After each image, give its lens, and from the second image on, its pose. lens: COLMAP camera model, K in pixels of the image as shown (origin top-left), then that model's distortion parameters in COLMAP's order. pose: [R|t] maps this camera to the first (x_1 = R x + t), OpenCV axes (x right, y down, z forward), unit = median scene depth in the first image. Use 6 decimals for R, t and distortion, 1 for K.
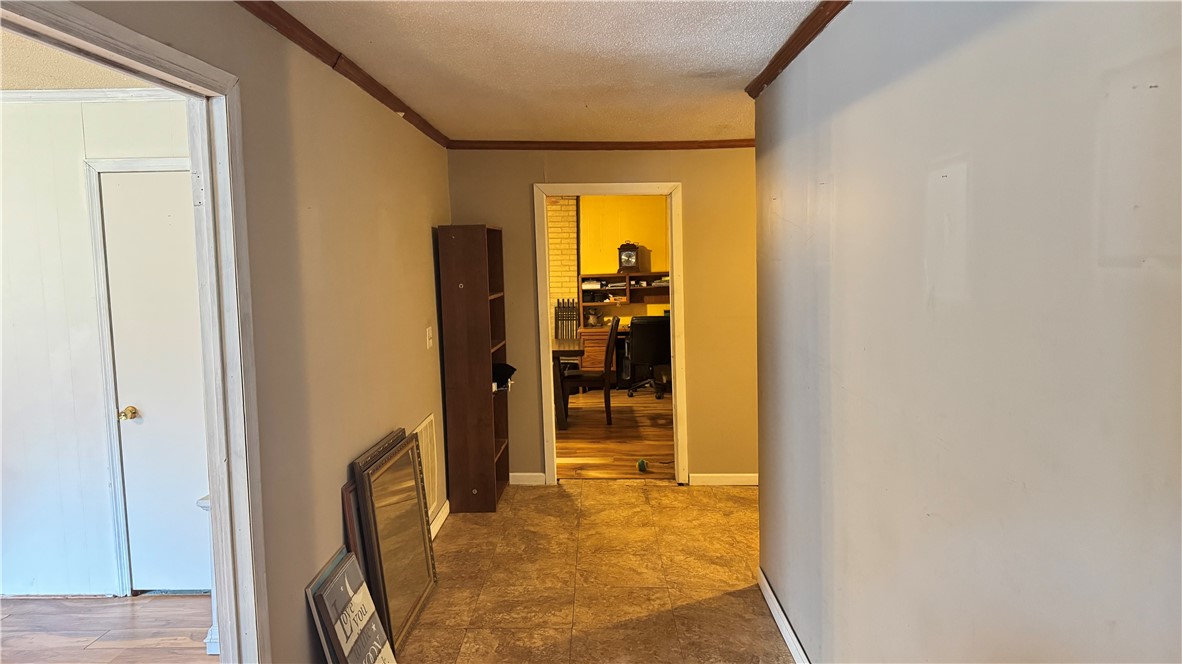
lens RADIAL K [[829.7, 0, 591.6], [0, 829.7, 331.7], [0, 0, 1]] dist [0.002530, -0.002132]
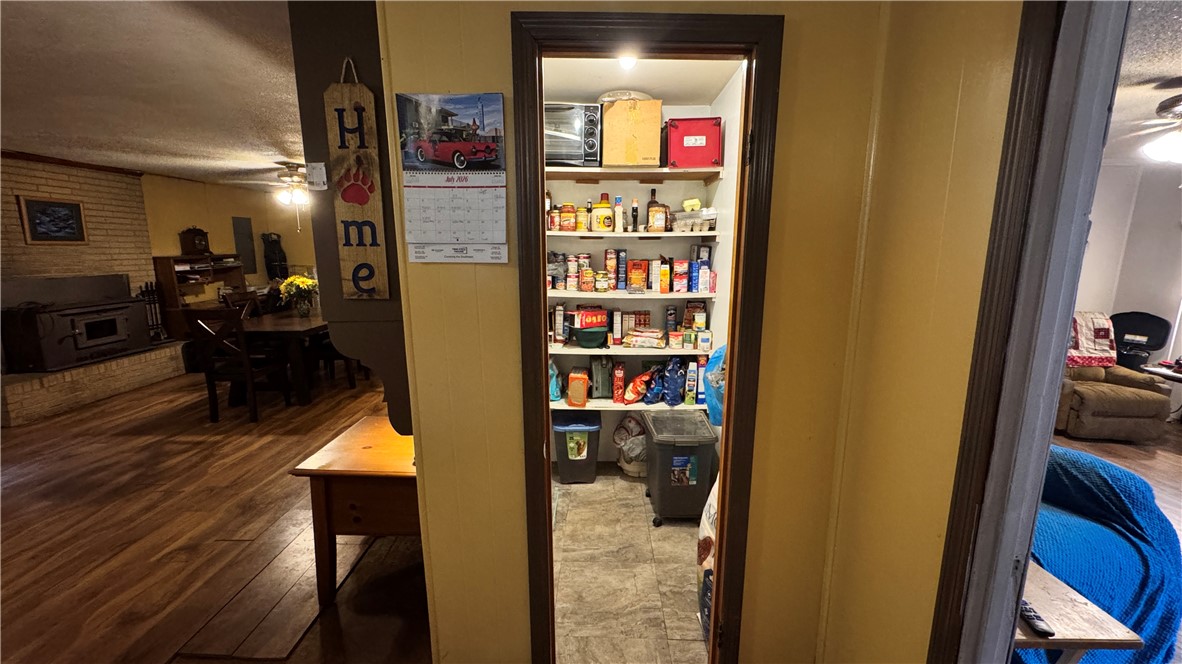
lens RADIAL K [[473.8, 0, 592.3], [0, 473.8, 333.6], [0, 0, 1]] dist [-0.002122, -0.000274]
pose [[-0.004911, -0.164338, 0.986392, -0.600394], [0.109405, 0.980394, 0.163883, -0.014319], [-0.993985, 0.108721, 0.013165, 0.483304]]
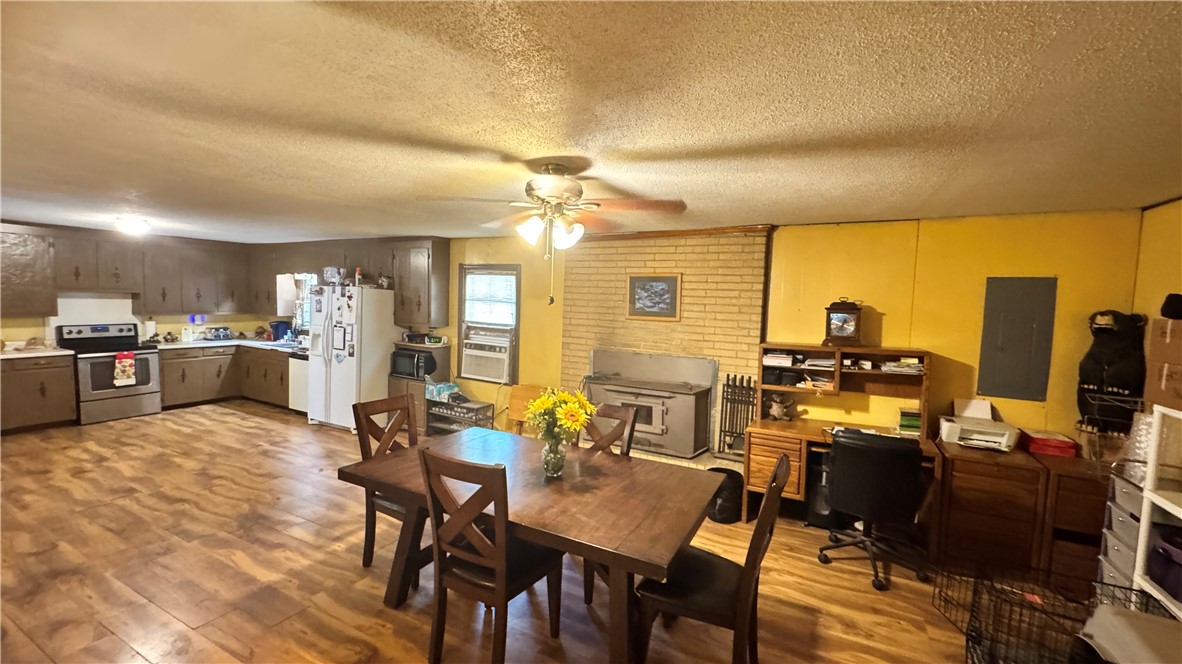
lens RADIAL K [[473.8, 0, 589.6], [0, 473.8, 335.5], [0, 0, 1]] dist [-0.002122, -0.000274]
pose [[0.889346, 0.074230, -0.451169, 0.035832], [-0.093981, 0.995342, -0.021495, -0.052723], [0.447472, 0.061518, 0.892180, 0.579214]]
